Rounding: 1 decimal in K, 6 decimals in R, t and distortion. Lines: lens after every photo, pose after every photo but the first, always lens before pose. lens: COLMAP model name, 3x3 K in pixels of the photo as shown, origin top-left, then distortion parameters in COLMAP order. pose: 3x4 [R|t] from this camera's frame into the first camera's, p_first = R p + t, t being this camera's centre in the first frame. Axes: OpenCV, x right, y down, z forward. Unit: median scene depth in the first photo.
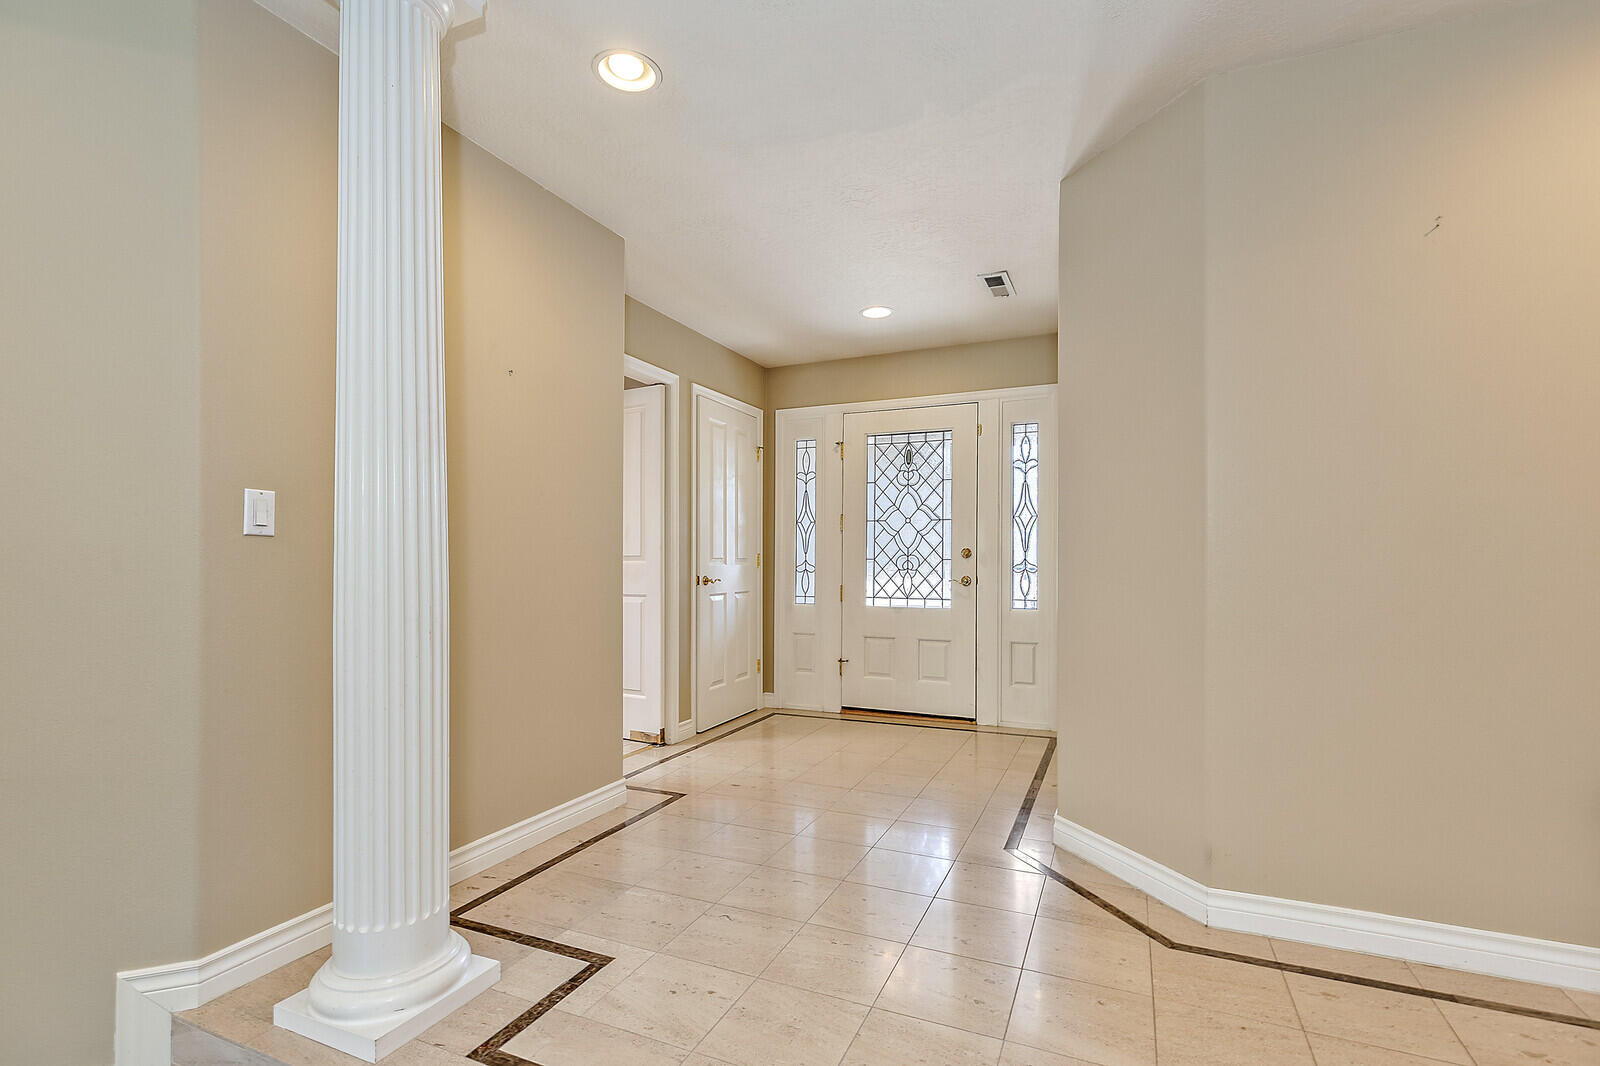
lens RADIAL K [[743.5, 0, 809.2], [0, 743.5, 559.9], [0, 0, 1]] dist [0.015524, 0.000143]
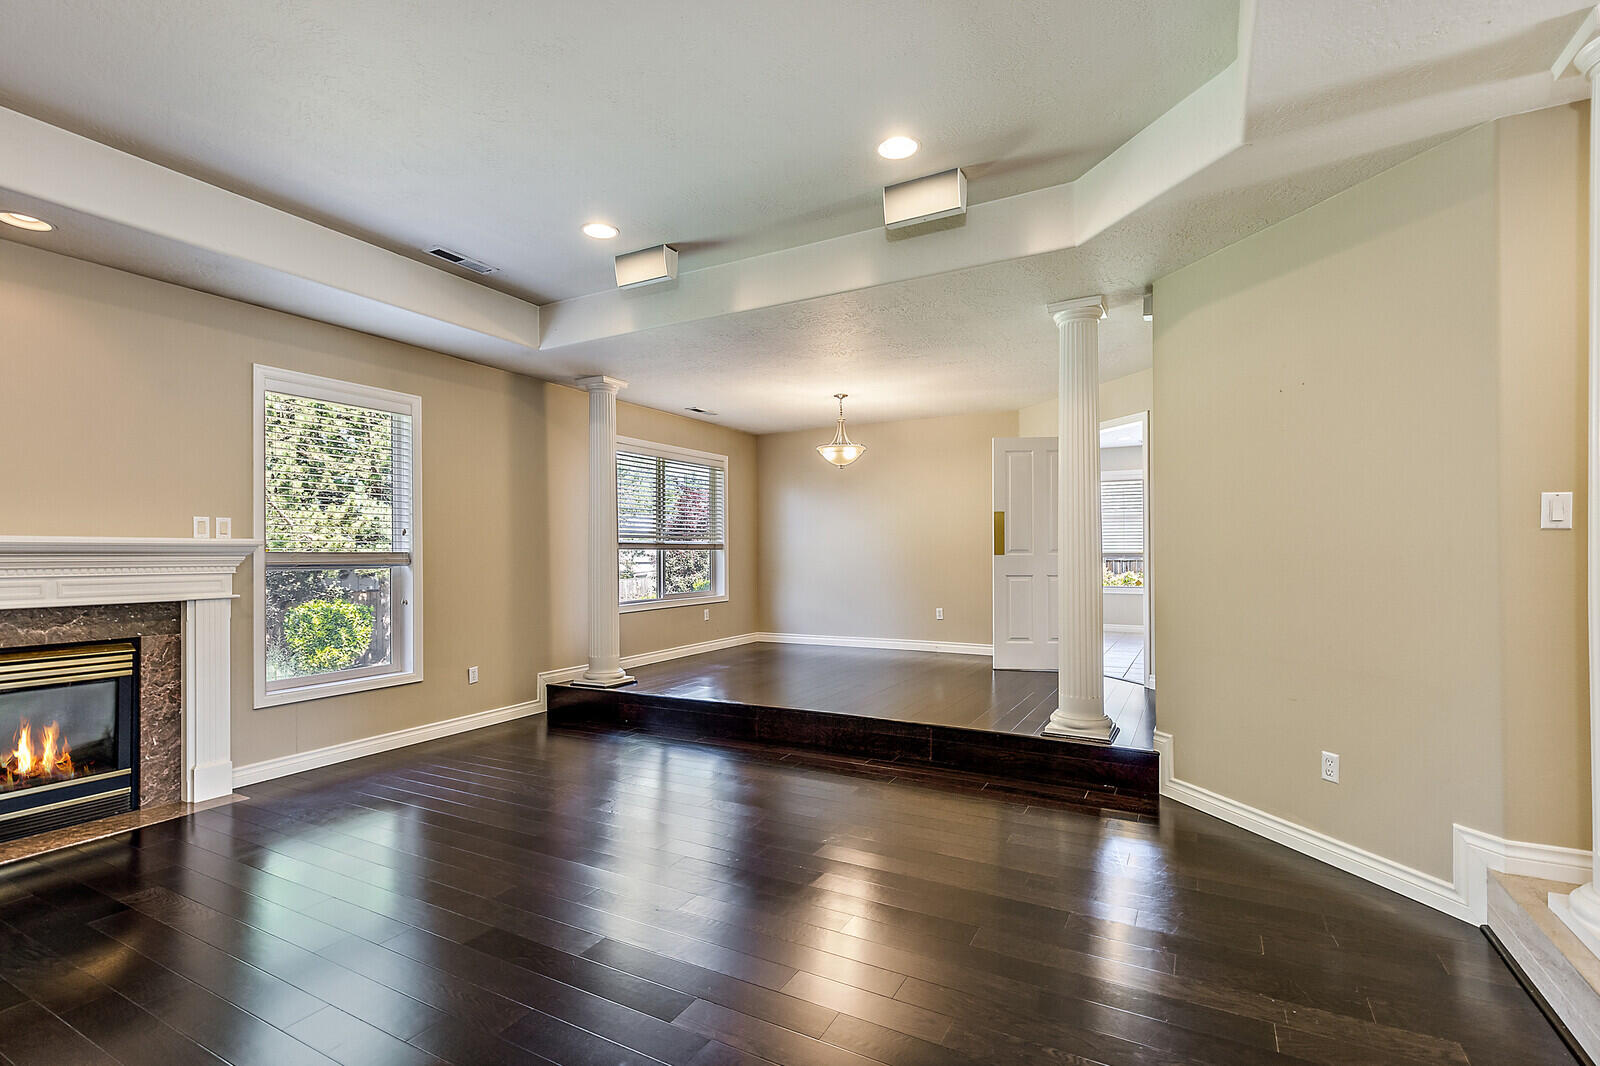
lens RADIAL K [[731.4, 0, 804.4], [0, 731.4, 550.9], [0, 0, 1]] dist [0.004367, 0.000383]
pose [[-0.087614, -0.001724, -0.996153, 0.230573], [0.007290, 0.999971, -0.002372, -0.000773], [0.996128, -0.007470, -0.087599, -0.054536]]
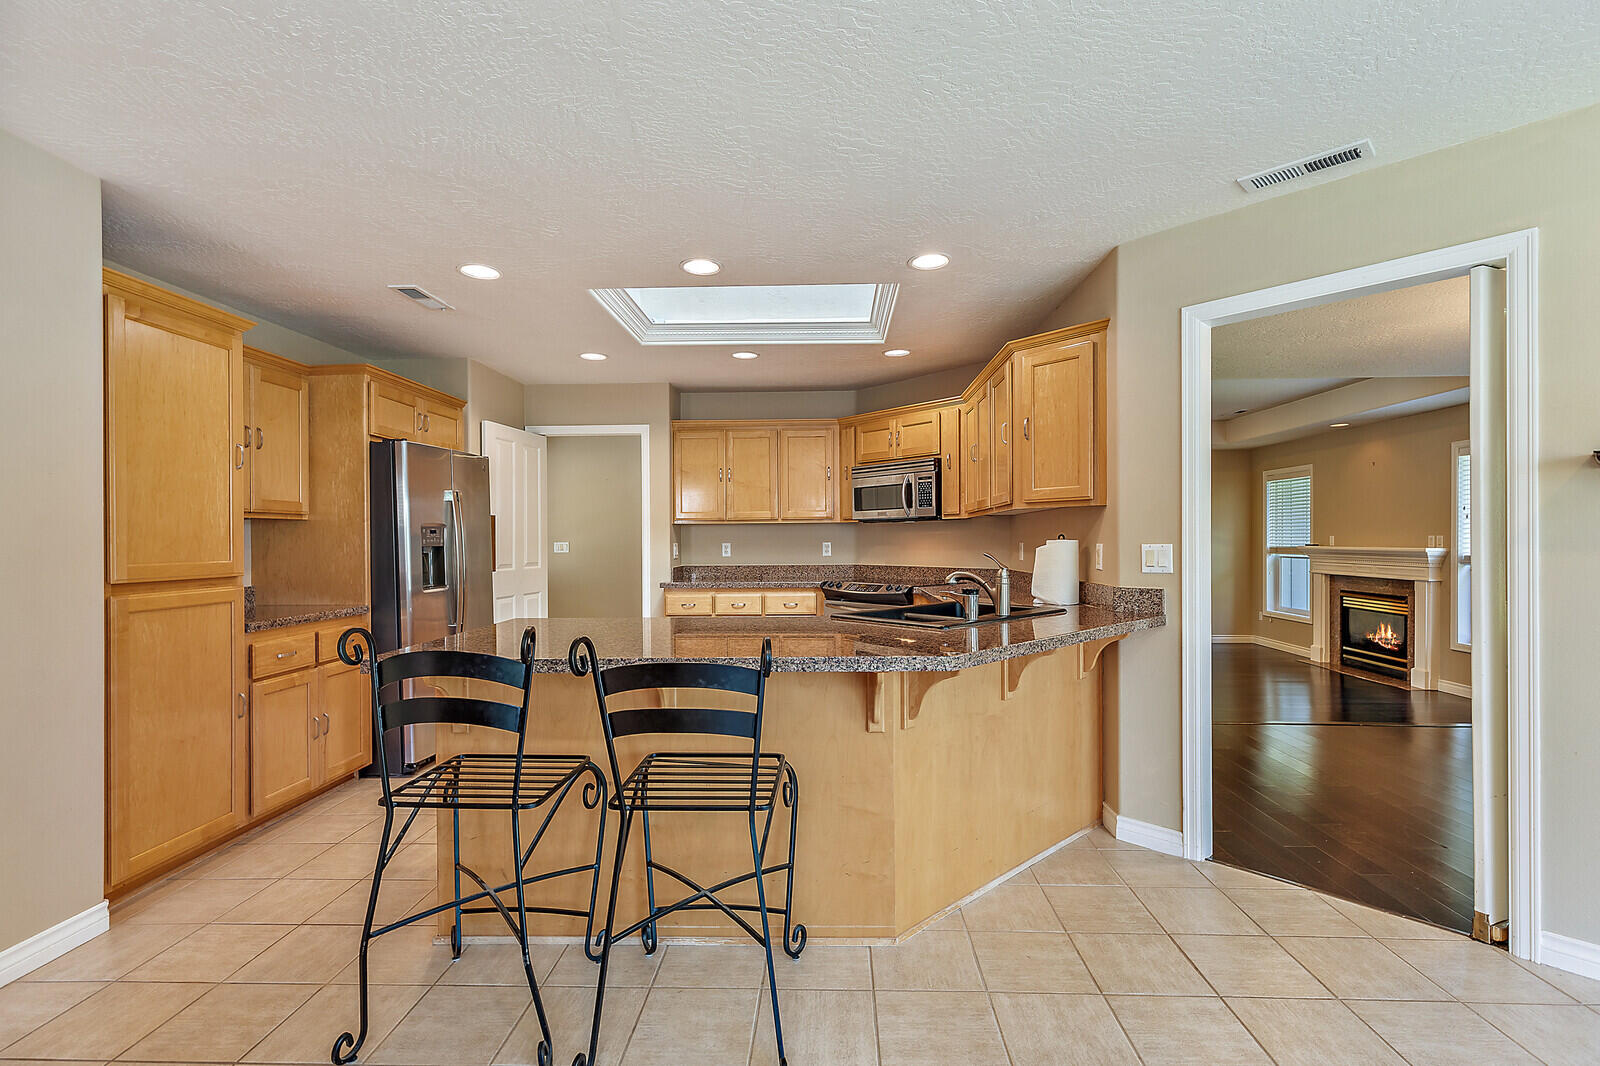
lens RADIAL K [[726.8, 0, 796.0], [0, 726.8, 539.4], [0, 0, 1]] dist [0.001360, 0.000388]
pose [[-0.340858, 0.001349, 0.940114, -1.414112], [0.001101, 0.999999, -0.001036, -0.036695], [-0.940114, 0.000682, -0.340860, 0.885069]]
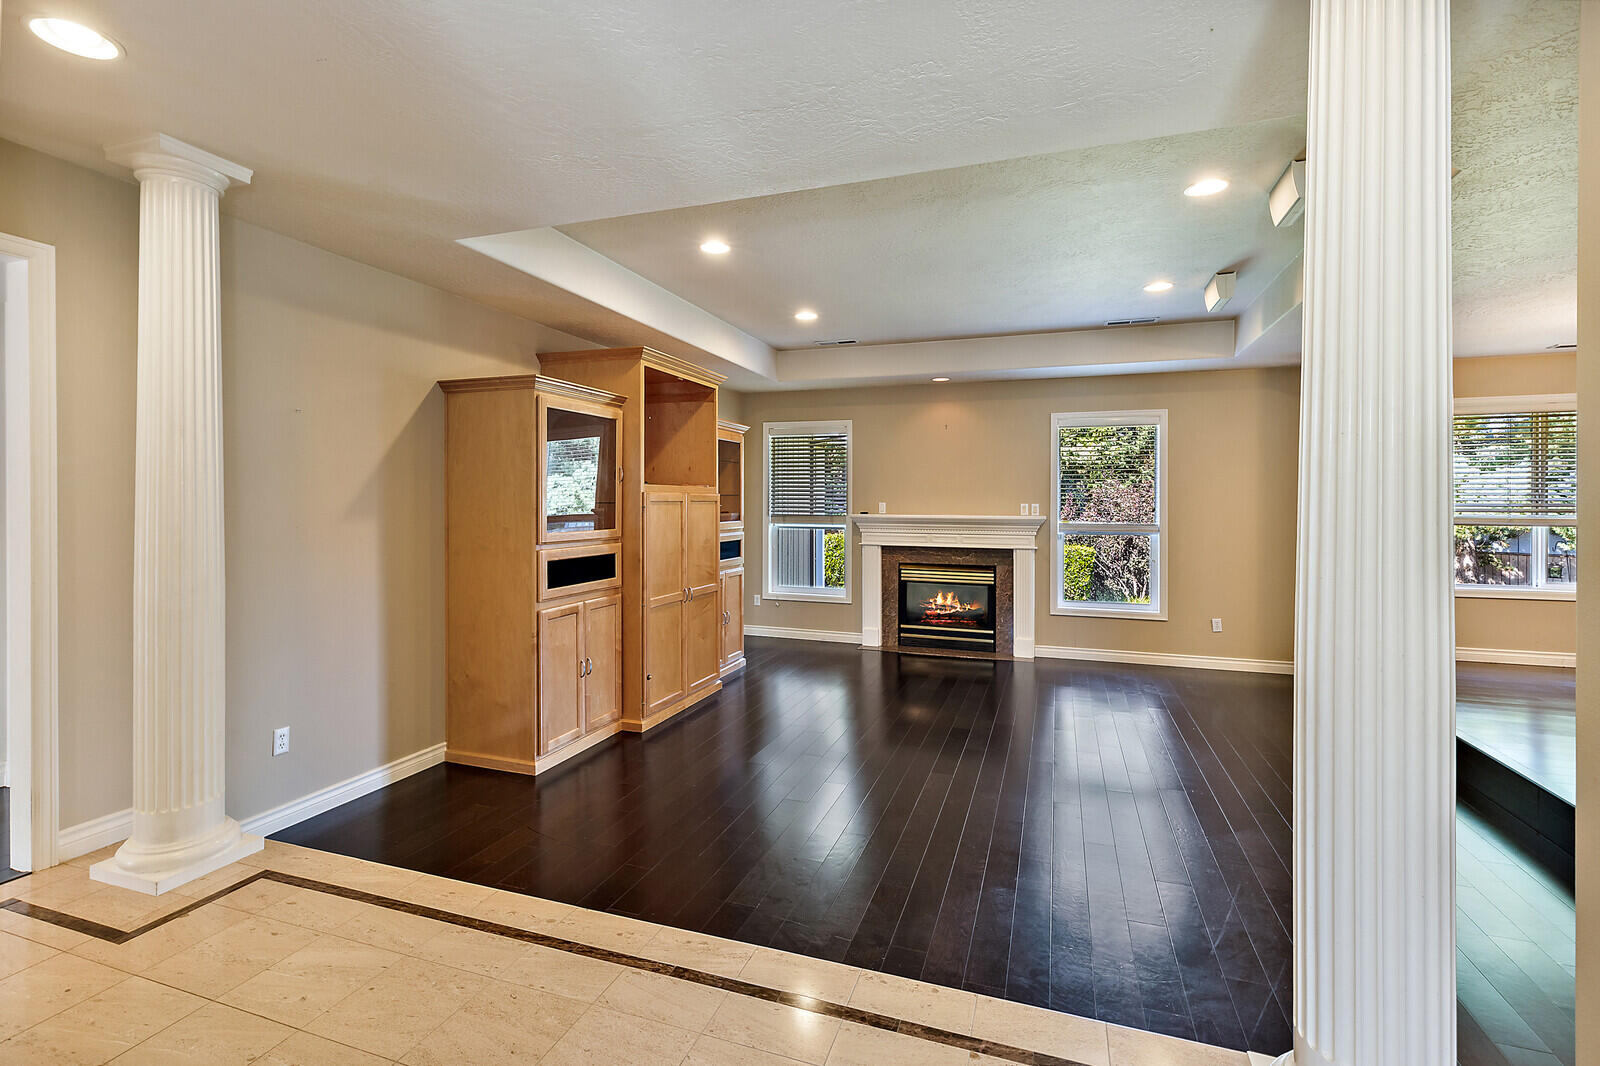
lens RADIAL K [[724.5, 0, 797.2], [0, 724.5, 503.5], [0, 0, 1]] dist [-0.000045, -0.000073]
pose [[-0.998258, -0.002456, -0.058948, 0.033527], [-0.002540, 0.999996, 0.001360, -0.045314], [0.058945, 0.001508, -0.998260, 0.630667]]
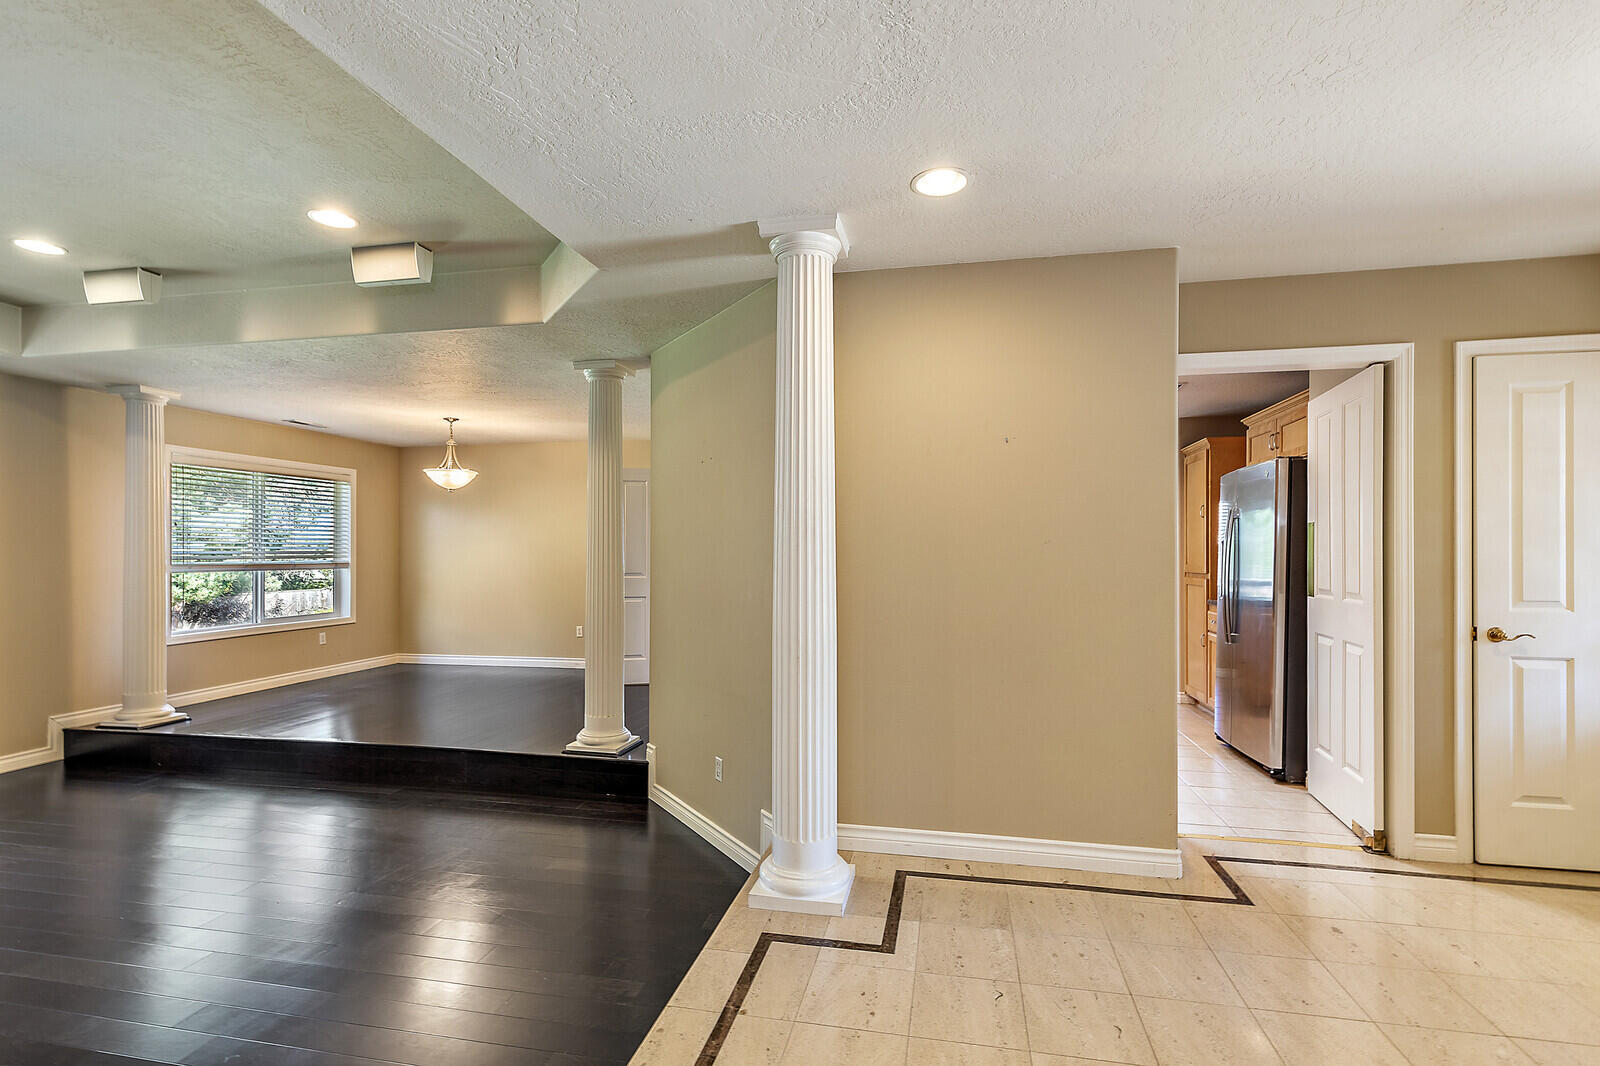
lens RADIAL K [[742.6, 0, 808.7], [0, 742.6, 552.0], [0, 0, 1]] dist [0.002369, 0.000297]
pose [[0.205404, -0.000835, -0.978677, 0.351433], [0.000745, 0.999999, -0.000697, -0.042083], [0.978677, -0.000586, 0.205405, 0.254288]]
